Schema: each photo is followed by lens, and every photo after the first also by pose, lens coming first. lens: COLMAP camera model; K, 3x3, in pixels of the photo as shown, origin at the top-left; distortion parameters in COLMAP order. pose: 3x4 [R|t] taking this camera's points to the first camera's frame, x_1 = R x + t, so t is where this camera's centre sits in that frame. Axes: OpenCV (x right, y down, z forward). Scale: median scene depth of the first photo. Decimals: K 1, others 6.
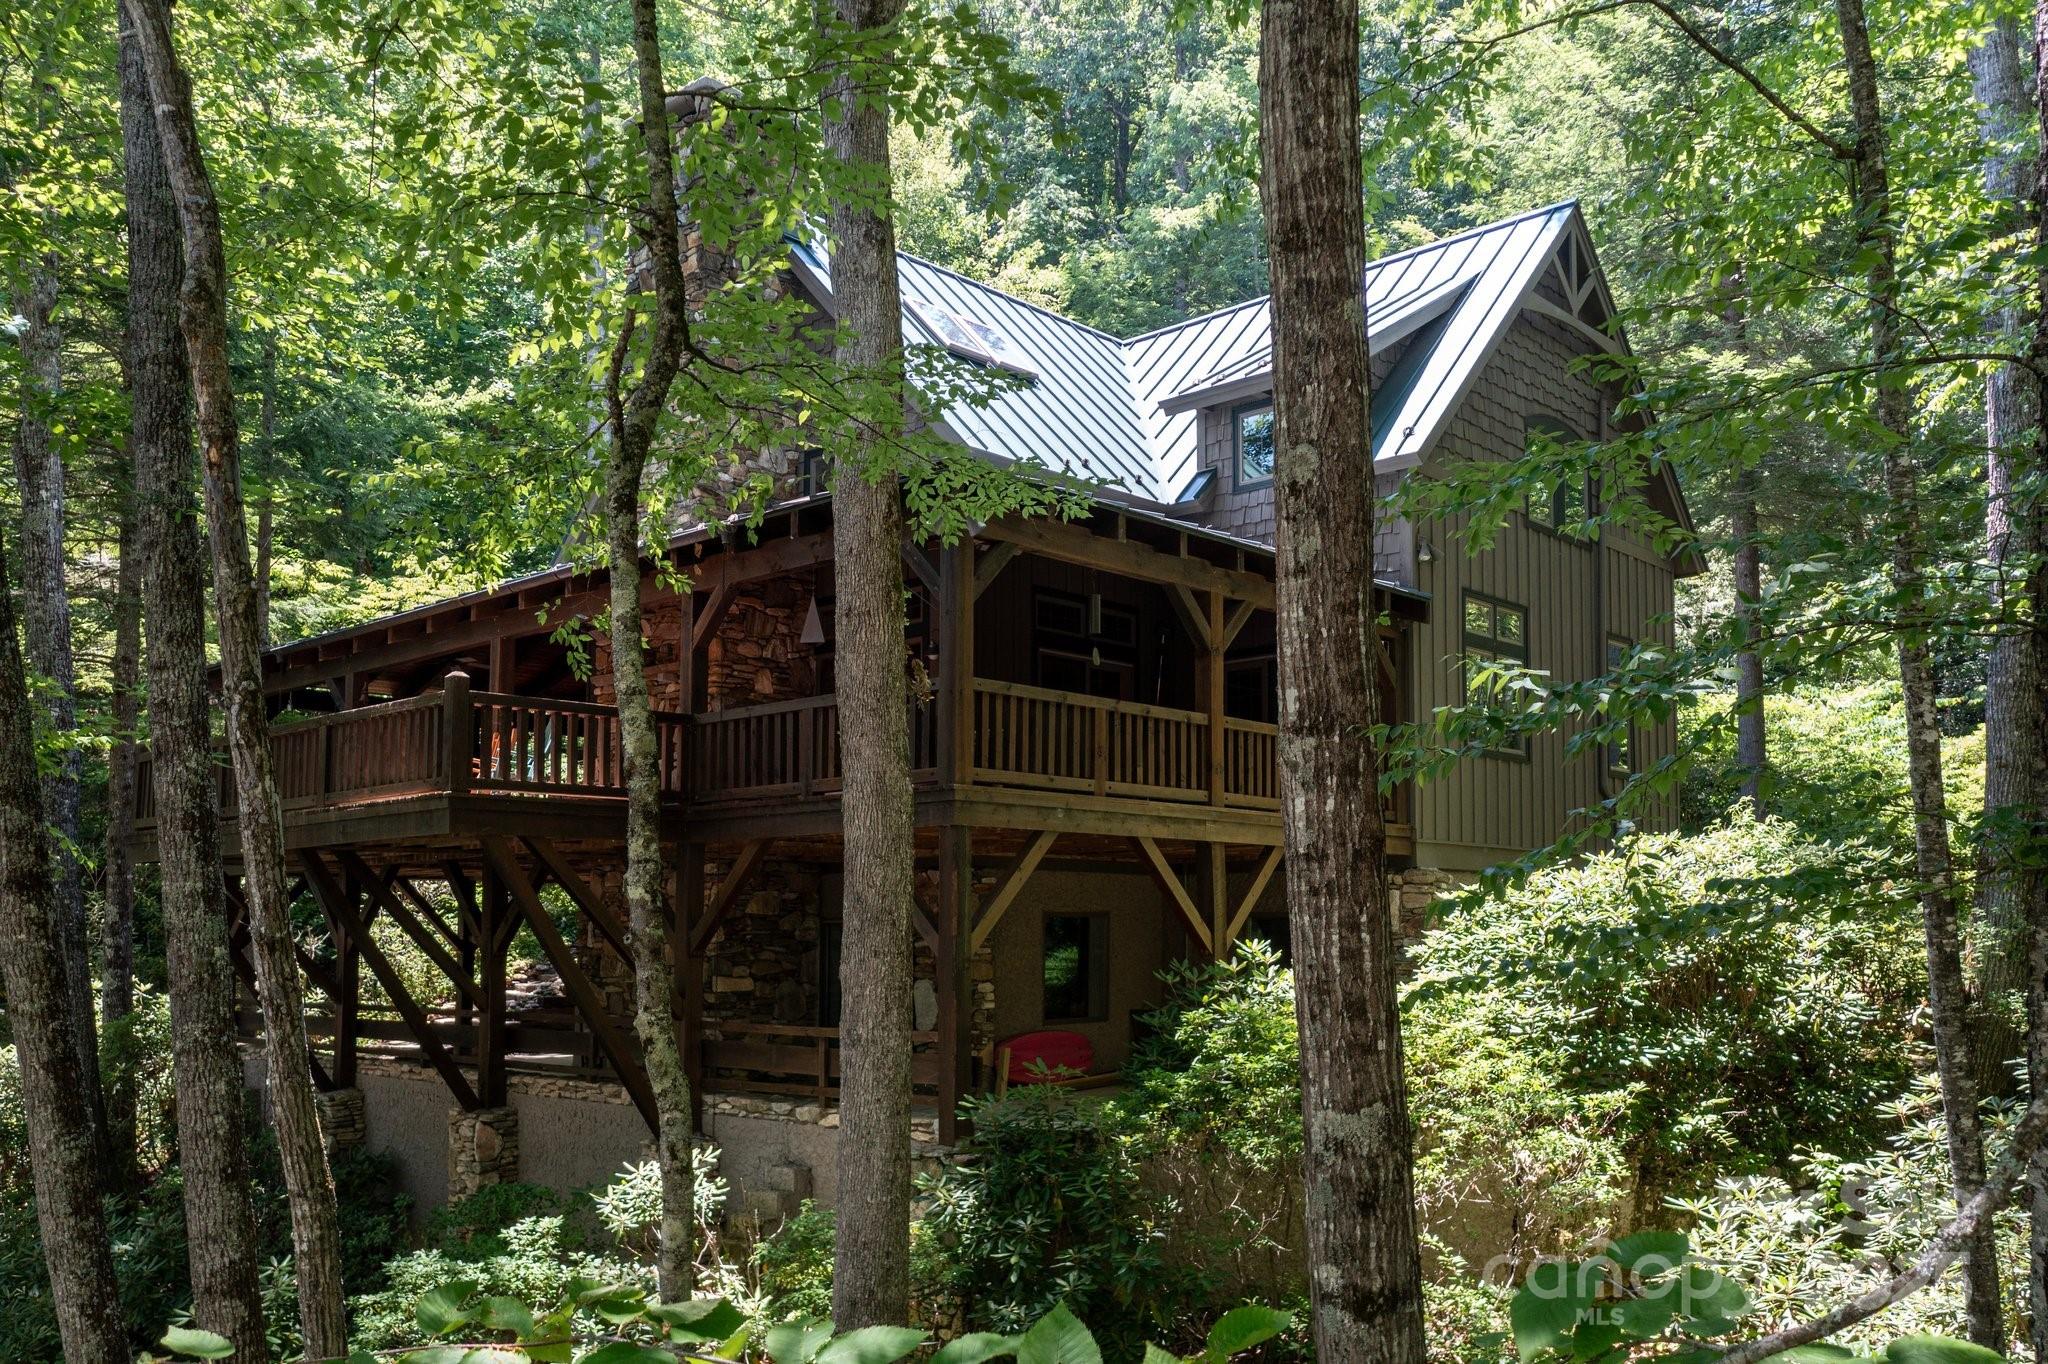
lens RADIAL K [[1675.1, 0, 1024.0], [0, 1675.1, 682.0], [0, 0, 1]] dist [0.000717, 0.007480]
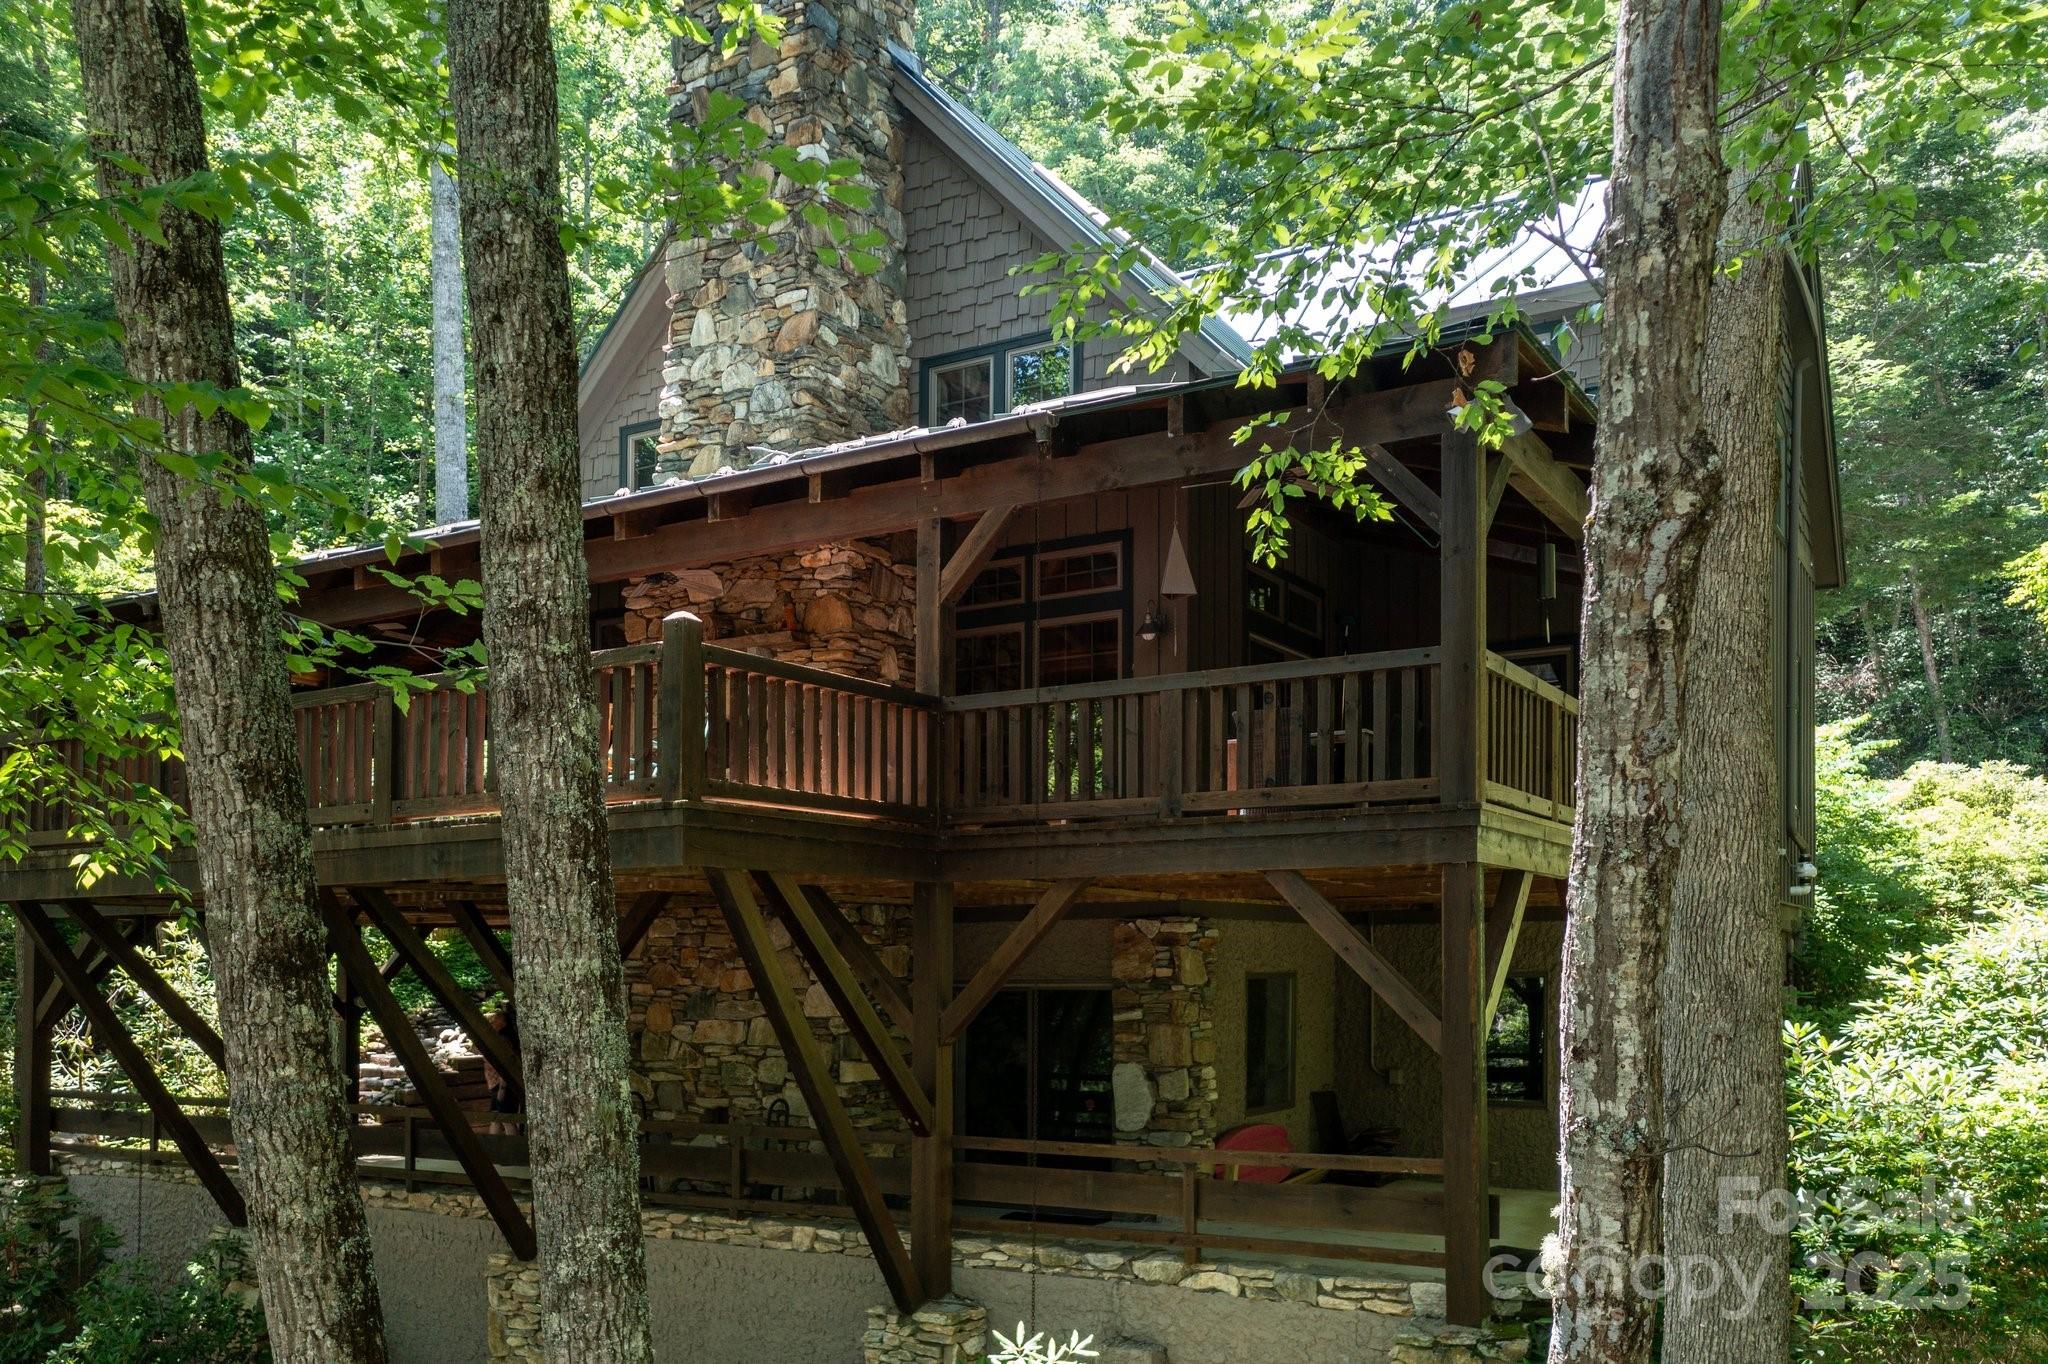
lens RADIAL K [[1713.8, 0, 1021.3], [0, 1713.8, 821.3], [0, 0, 1]] dist [-0.000757, 0.001317]
pose [[0.978478, 0.017080, 0.205643, -0.326761], [-0.029964, 0.997767, 0.059699, 0.028714], [-0.204164, -0.064576, 0.976804, 0.315799]]
